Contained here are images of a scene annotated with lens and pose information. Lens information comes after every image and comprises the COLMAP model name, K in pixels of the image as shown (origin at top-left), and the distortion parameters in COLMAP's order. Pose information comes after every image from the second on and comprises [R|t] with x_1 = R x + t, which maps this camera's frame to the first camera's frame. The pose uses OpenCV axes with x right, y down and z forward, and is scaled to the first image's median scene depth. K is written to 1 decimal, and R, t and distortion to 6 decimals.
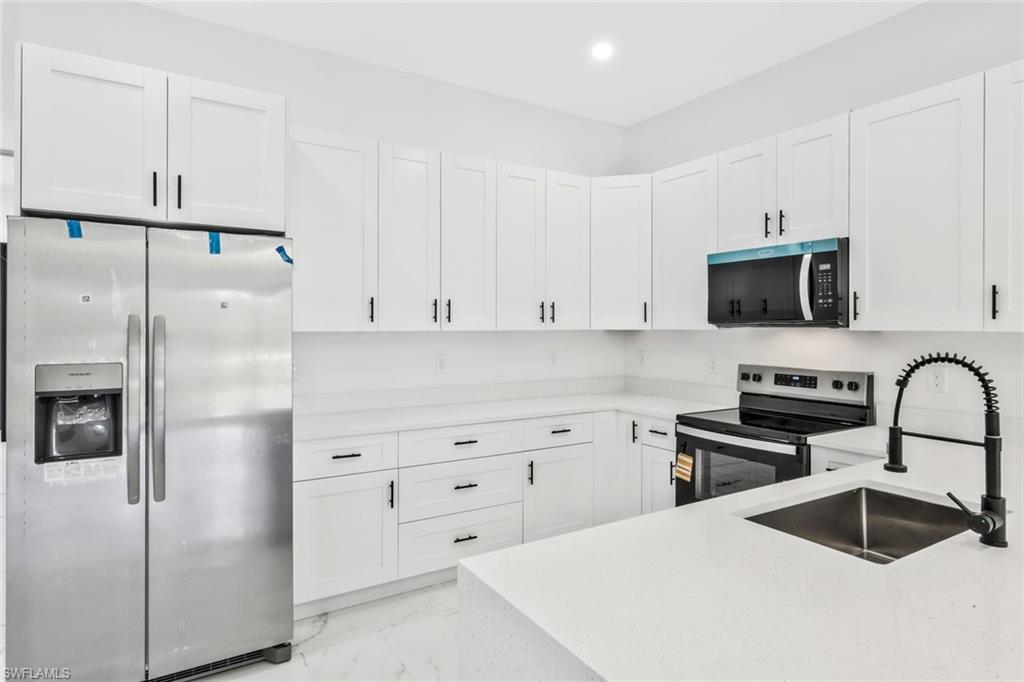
lens RADIAL K [[573.1, 0, 508.4], [0, 573.1, 327.0], [0, 0, 1]] dist [0.004815, 0.001395]
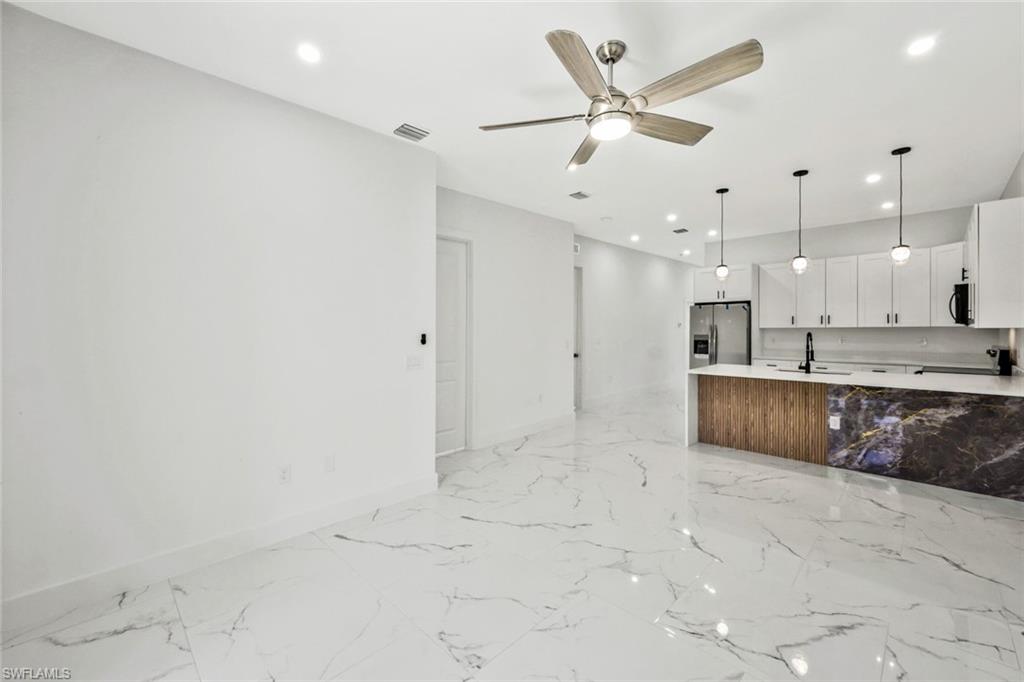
lens RADIAL K [[427.0, 0, 510.6], [0, 427.0, 341.1], [0, 0, 1]] dist [0.000321, 0.000256]
pose [[0.224884, 0.027895, -0.973986, 1.603061], [0.007706, 0.999508, 0.030406, -0.000697], [0.974355, -0.014344, 0.224559, -0.920336]]
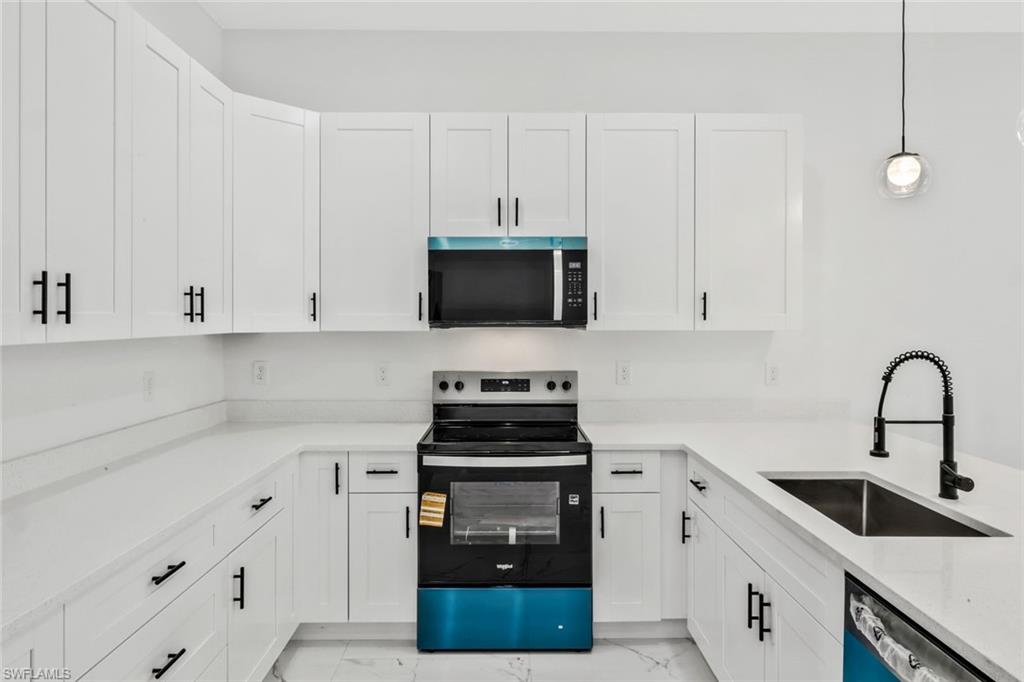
lens RADIAL K [[631.9, 0, 521.4], [0, 631.9, 327.7], [0, 0, 1]] dist [-0.008556, 0.000026]
pose [[0.515969, -0.009677, 0.856553, -0.372245], [0.003191, 0.999951, 0.009376, -0.008793], [-0.856601, -0.002104, 0.515975, 0.477188]]
